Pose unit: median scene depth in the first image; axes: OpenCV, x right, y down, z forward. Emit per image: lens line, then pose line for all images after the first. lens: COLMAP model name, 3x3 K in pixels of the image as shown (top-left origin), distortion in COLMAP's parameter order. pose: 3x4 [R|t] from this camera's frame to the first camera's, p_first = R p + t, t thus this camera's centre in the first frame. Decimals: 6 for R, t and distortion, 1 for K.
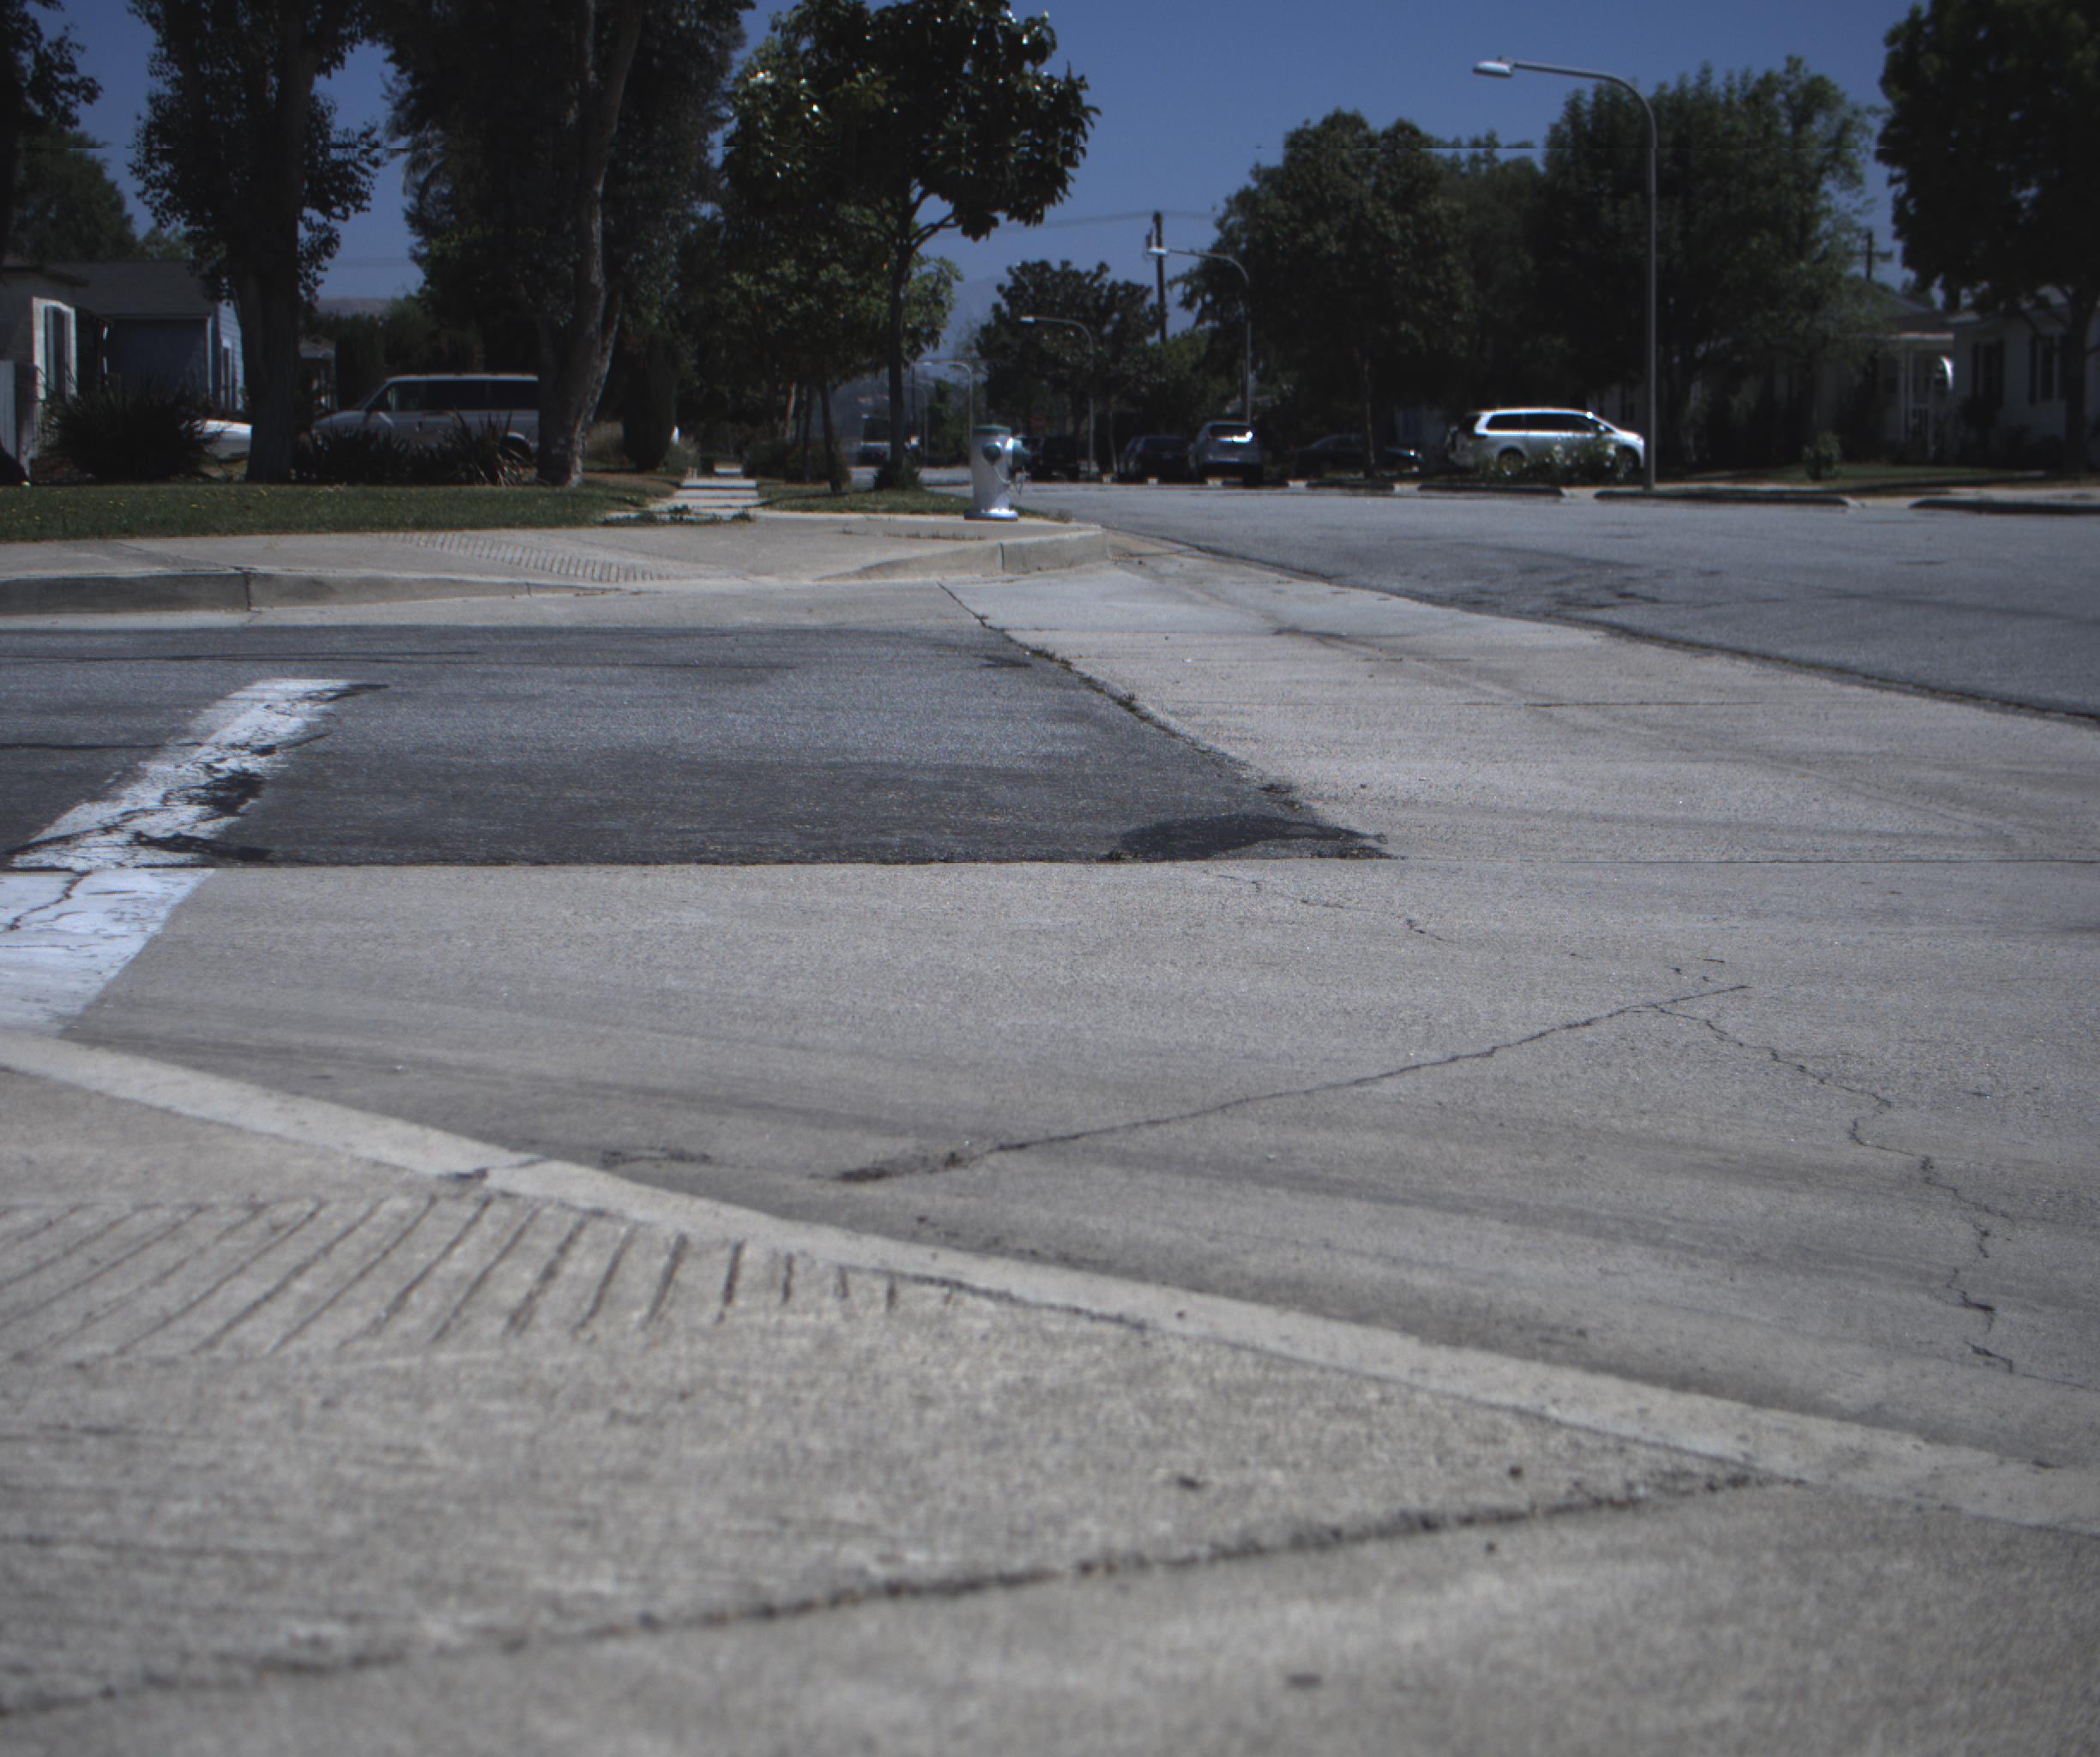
lens RADIAL K [[3944.0, 0, 1029.5], [0, 3944.0, 842.6], [0, 0, 1]] dist [-0.167768, 0.904921]
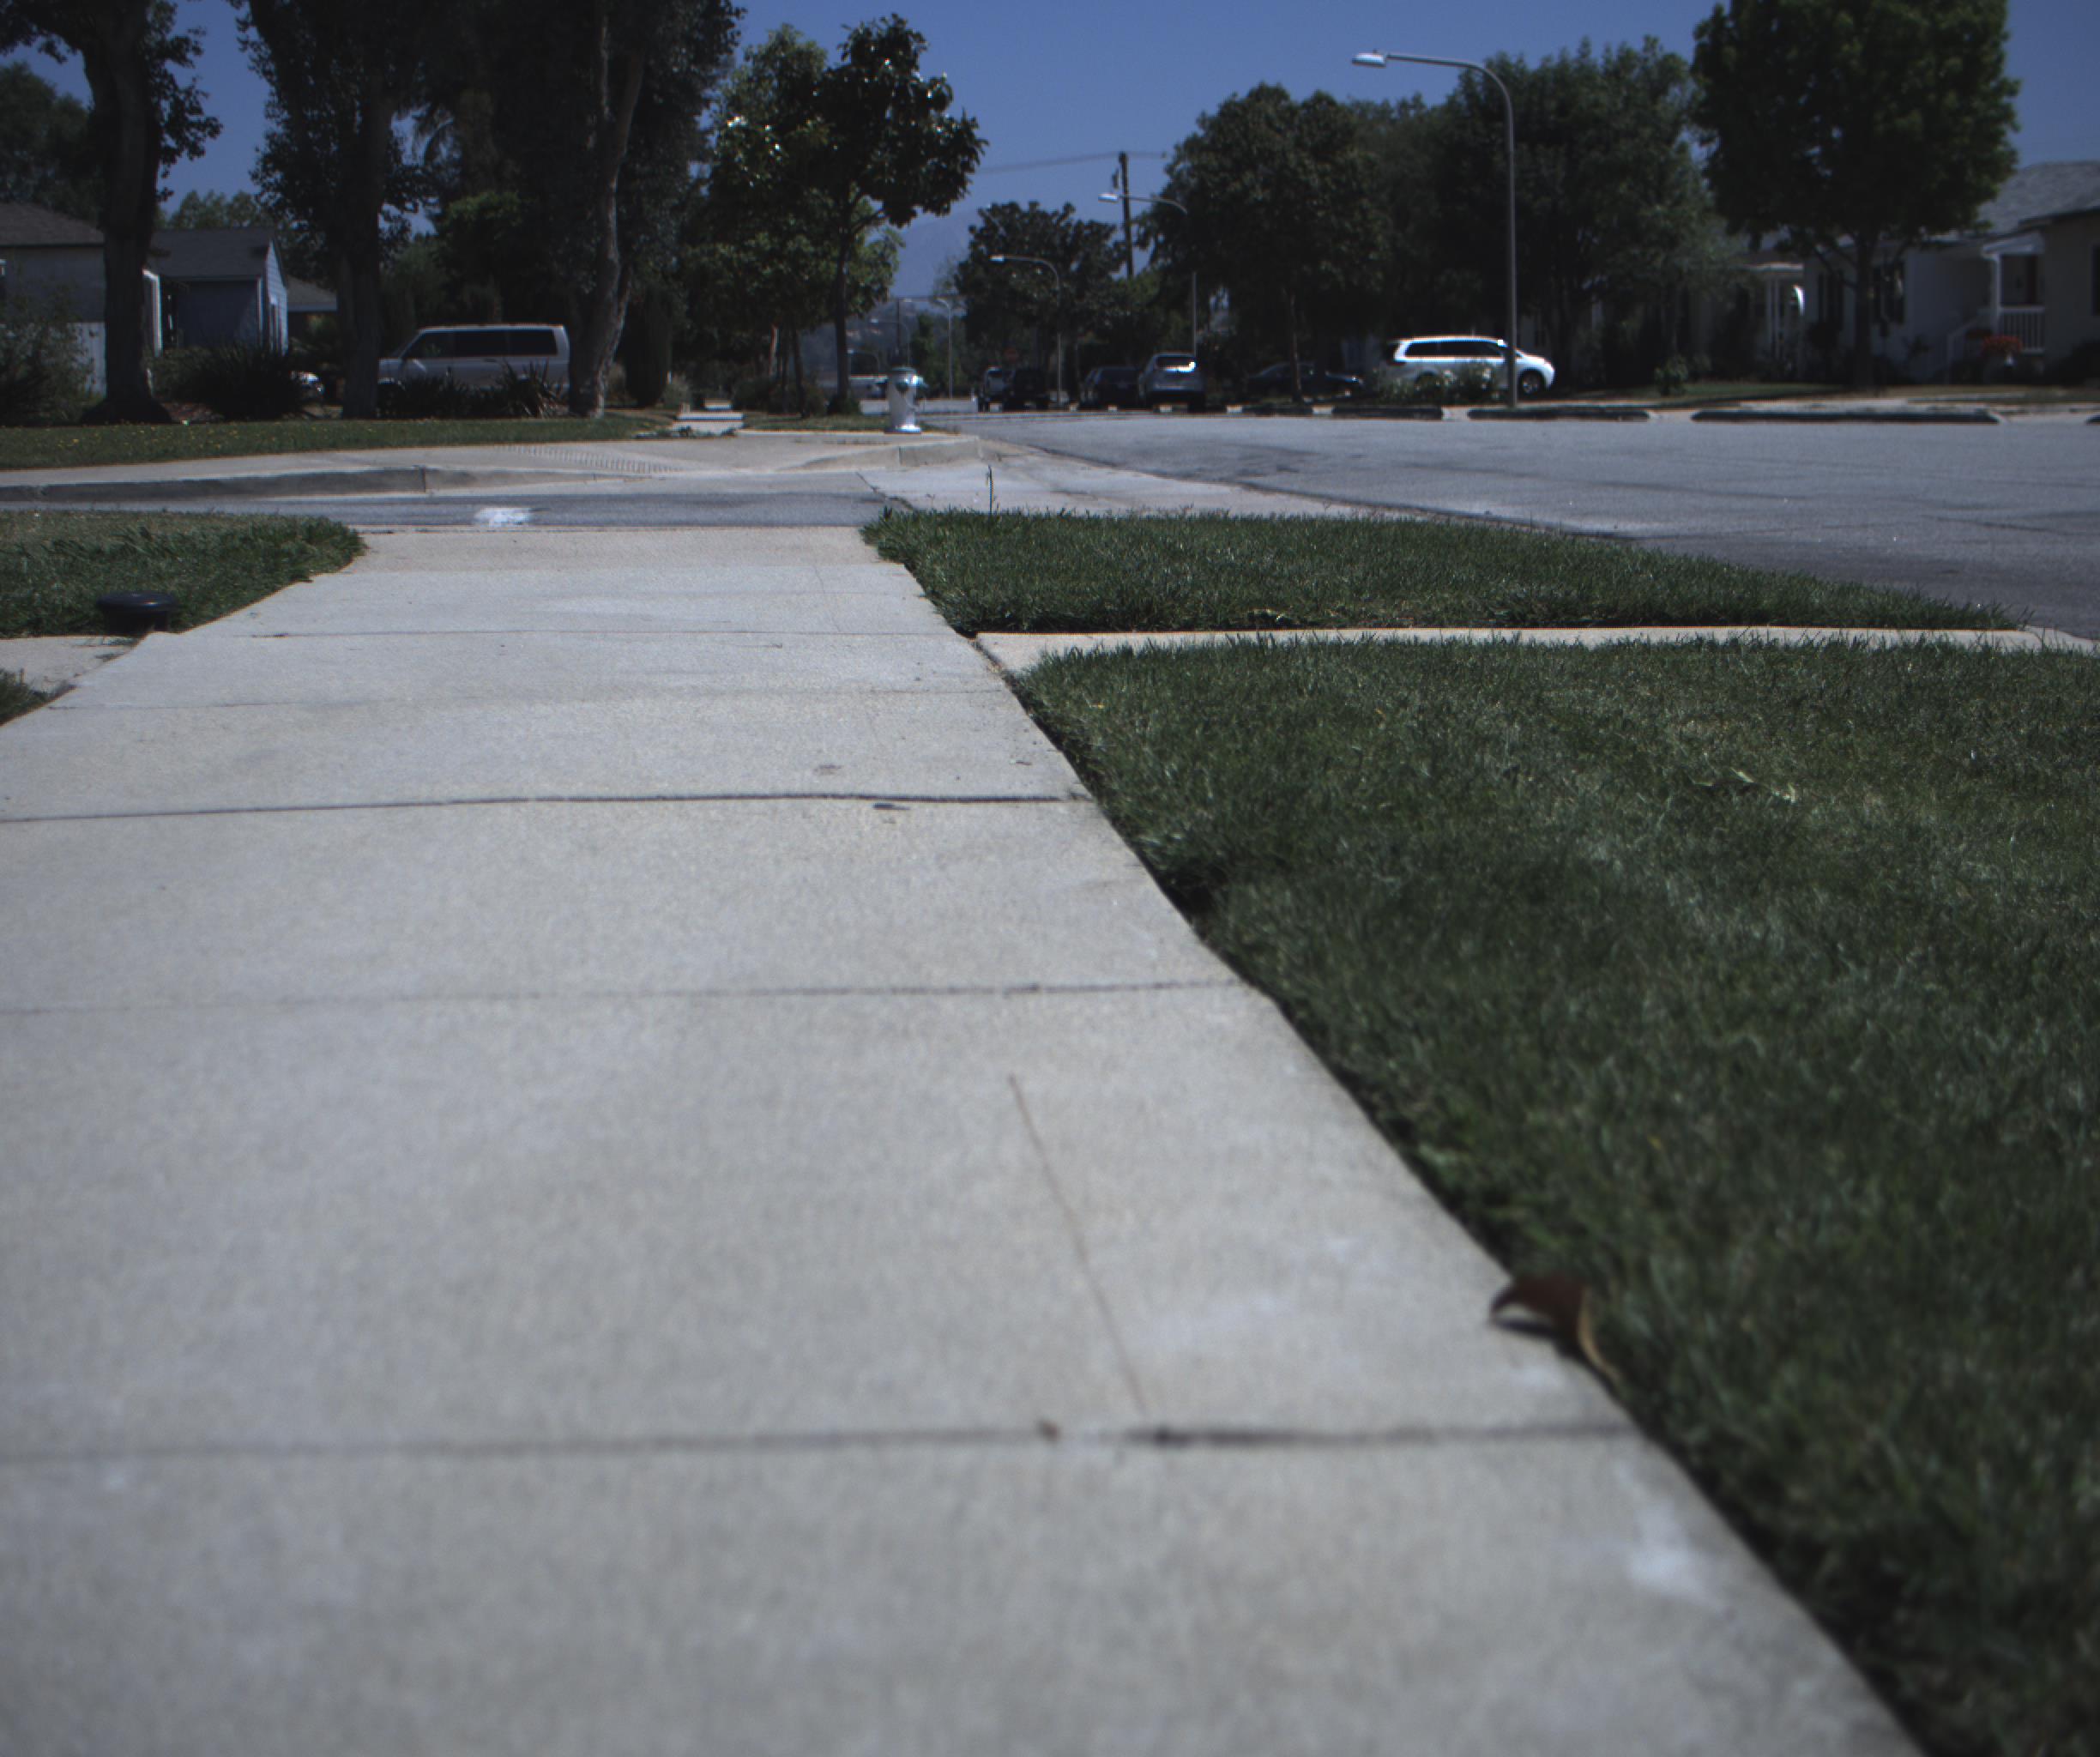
lens RADIAL K [[3944.0, 0, 1029.5], [0, 3944.0, 842.6], [0, 0, 1]] dist [-0.167768, 0.904921]
pose [[0.999855, -0.017017, 0.000630, 0.018542], [0.017004, 0.999706, 0.017313, 0.024086], [-0.000924, -0.017300, 0.999850, -0.243722]]
